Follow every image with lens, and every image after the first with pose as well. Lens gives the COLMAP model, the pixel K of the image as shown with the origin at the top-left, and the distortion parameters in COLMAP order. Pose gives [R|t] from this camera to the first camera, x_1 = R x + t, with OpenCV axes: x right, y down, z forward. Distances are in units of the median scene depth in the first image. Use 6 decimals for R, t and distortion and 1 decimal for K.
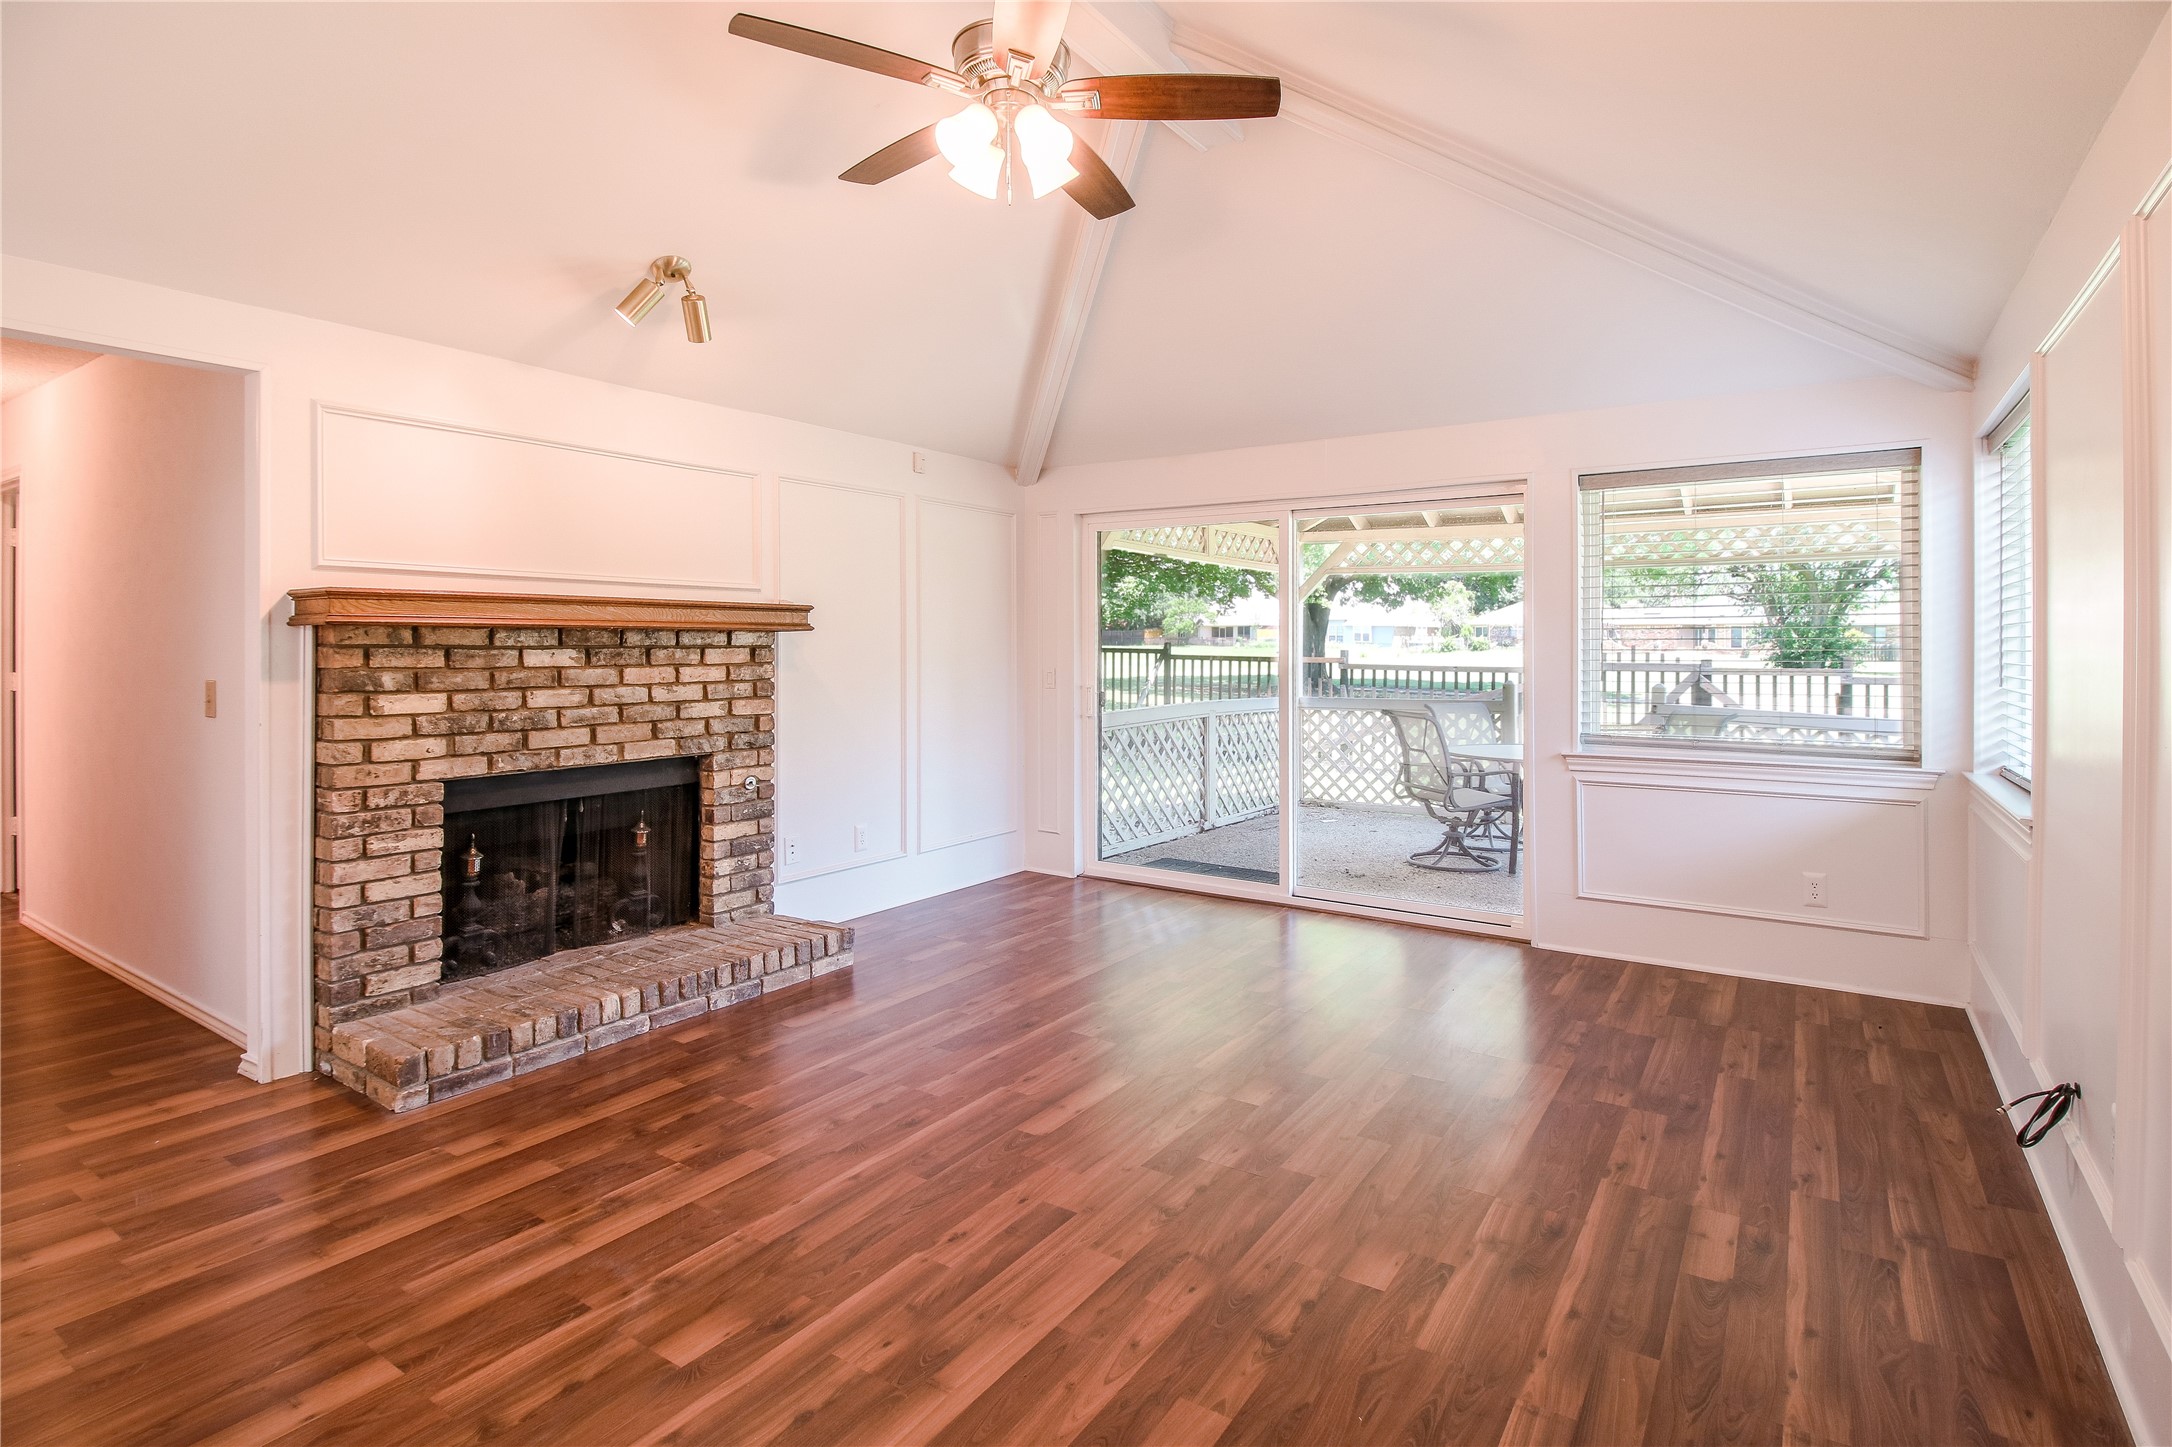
lens RADIAL K [[1060.9, 0, 1113.6], [0, 1060.9, 643.0], [0, 0, 1]] dist [-0.005951, -0.000555]
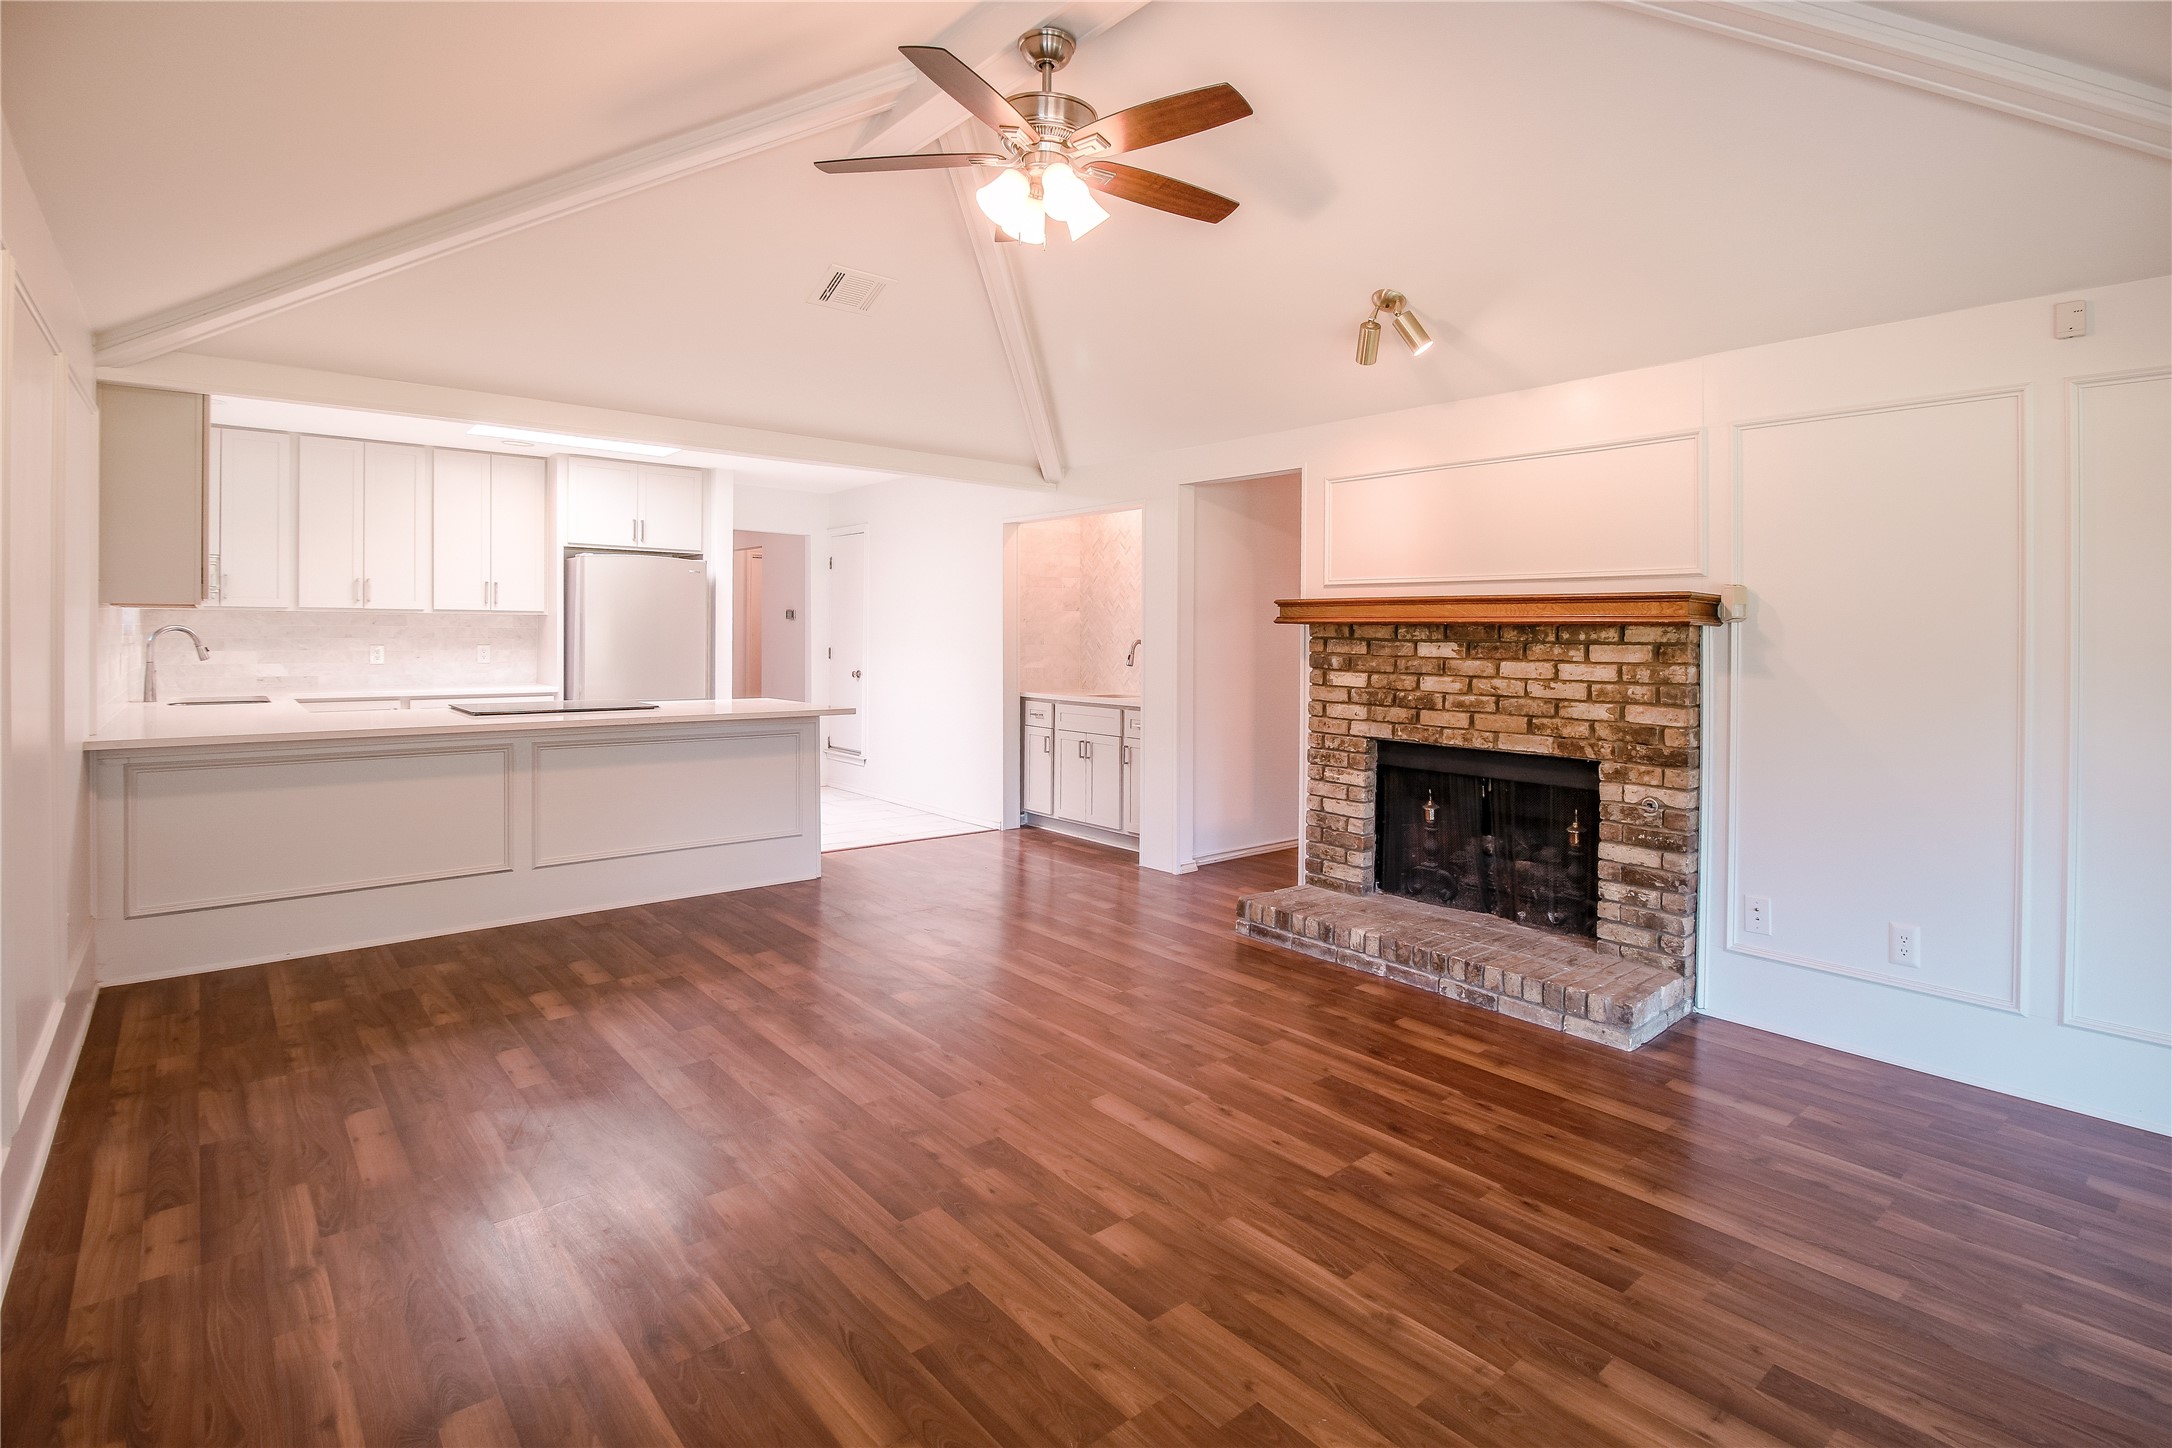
lens RADIAL K [[1060.9, 0, 1124.2], [0, 1060.9, 636.6], [0, 0, 1]] dist [-0.005951, -0.000555]
pose [[-0.272620, -0.000373, -0.962122, 0.690067], [-0.011038, 0.999935, 0.002740, 0.000085], [0.962058, 0.011367, -0.272607, 0.973152]]
